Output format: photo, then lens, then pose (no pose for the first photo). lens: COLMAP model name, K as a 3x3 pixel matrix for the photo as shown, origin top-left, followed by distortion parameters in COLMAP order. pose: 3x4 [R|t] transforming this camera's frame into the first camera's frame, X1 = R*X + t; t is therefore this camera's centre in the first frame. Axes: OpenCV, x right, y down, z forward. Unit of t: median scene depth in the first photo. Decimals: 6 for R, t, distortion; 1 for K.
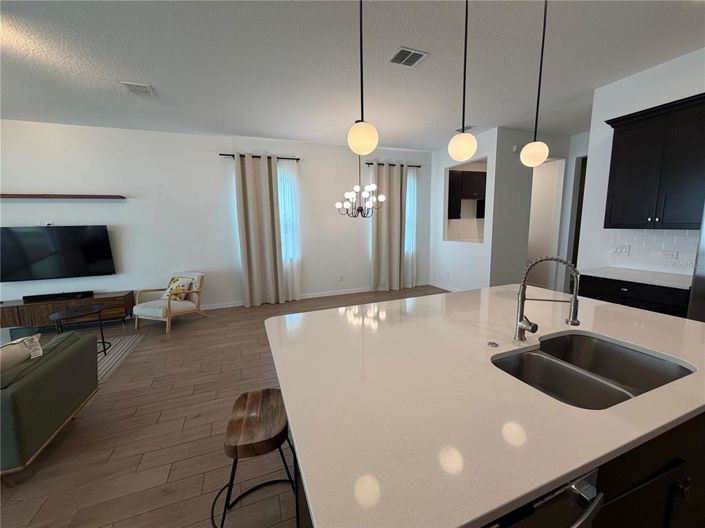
lens RADIAL K [[278.6, 0, 352.5], [0, 278.6, 264.0], [0, 0, 1]] dist [0.001806, 0.000179]
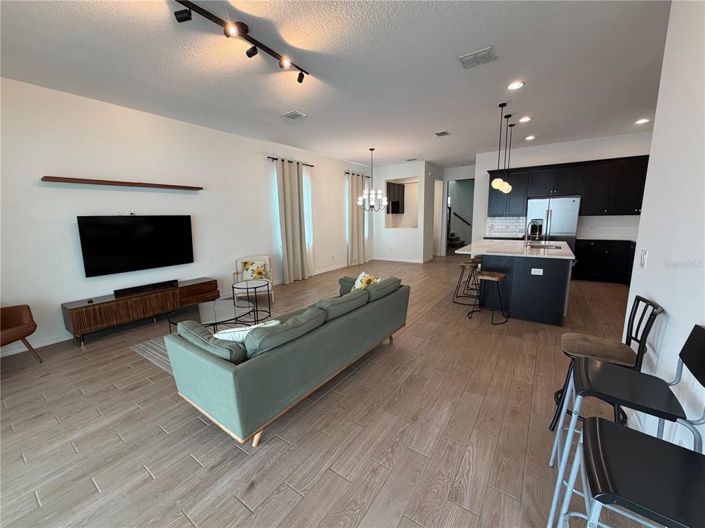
lens RADIAL K [[278.6, 0, 352.5], [0, 278.6, 264.0], [0, 0, 1]] dist [0.001806, 0.000179]
pose [[0.826550, -0.089976, 0.555626, -0.858741], [0.084406, 0.995792, 0.035693, 0.051273], [-0.556499, 0.017397, 0.830666, -0.185070]]
